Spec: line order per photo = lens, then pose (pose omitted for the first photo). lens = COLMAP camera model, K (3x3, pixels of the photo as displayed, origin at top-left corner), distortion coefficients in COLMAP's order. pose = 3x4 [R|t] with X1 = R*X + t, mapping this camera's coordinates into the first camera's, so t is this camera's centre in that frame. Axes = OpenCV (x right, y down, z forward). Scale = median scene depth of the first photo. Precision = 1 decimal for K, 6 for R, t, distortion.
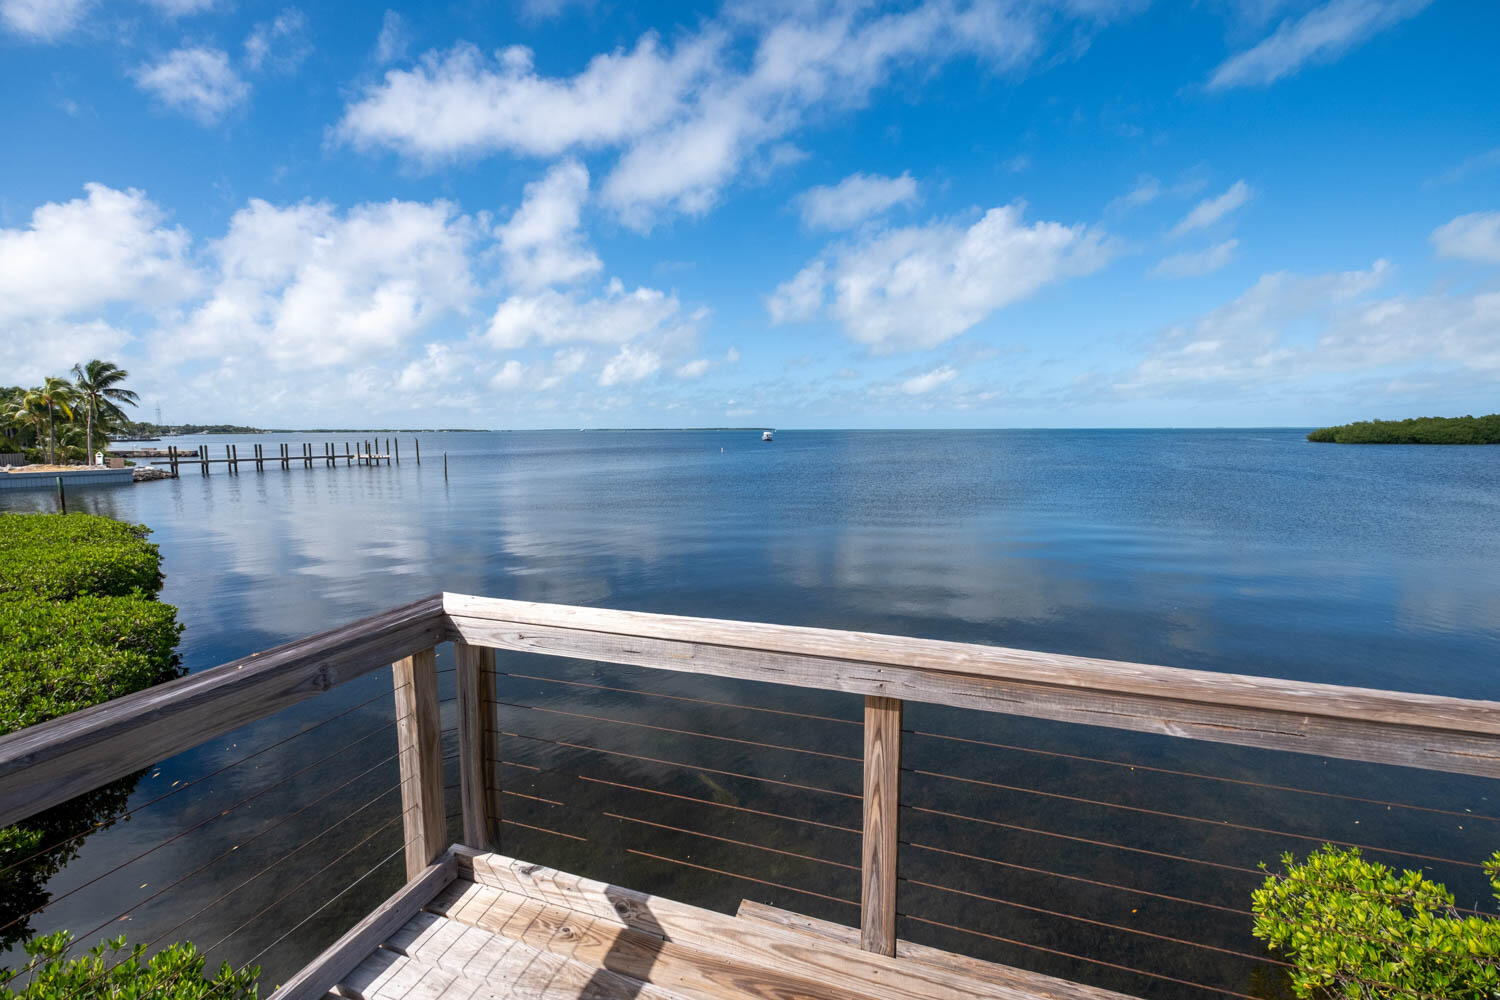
lens RADIAL K [[649.0, 0, 748.2], [0, 649.0, 503.8], [0, 0, 1]] dist [0.002974, 0.000226]
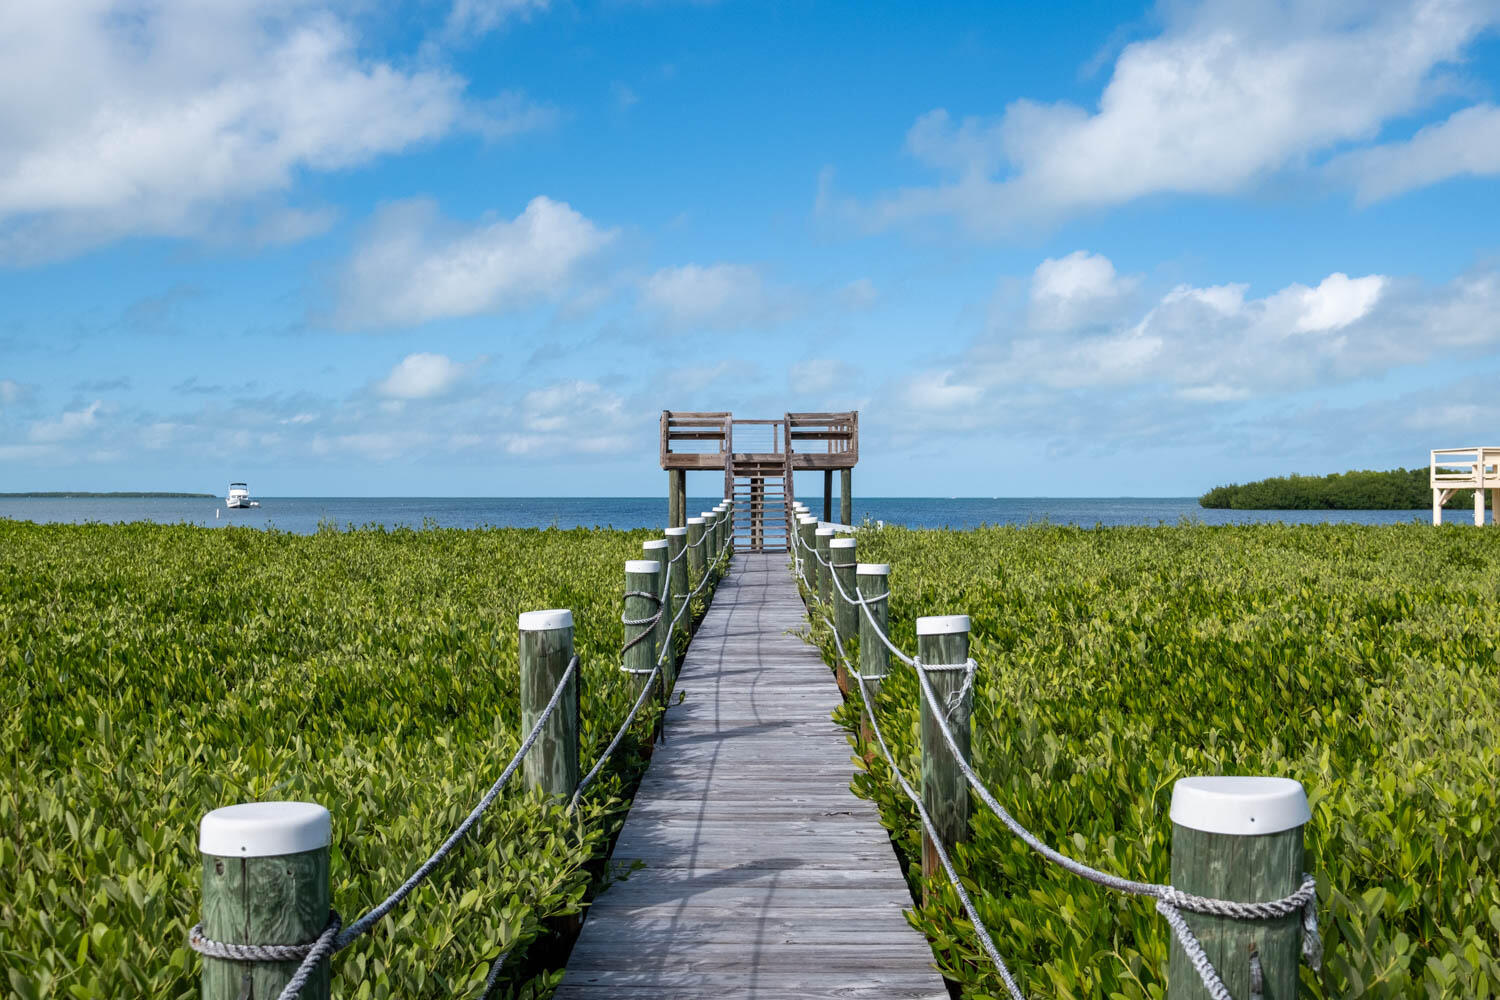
lens RADIAL K [[1547.6, 0, 750.0], [0, 1547.6, 497.9], [0, 0, 1]] dist [0.003141, 0.000000]
pose [[0.941170, -0.007741, 0.337845, -0.190800], [0.042732, 0.994439, -0.096257, 0.037739], [-0.335221, 0.105031, 0.936267, -0.434503]]
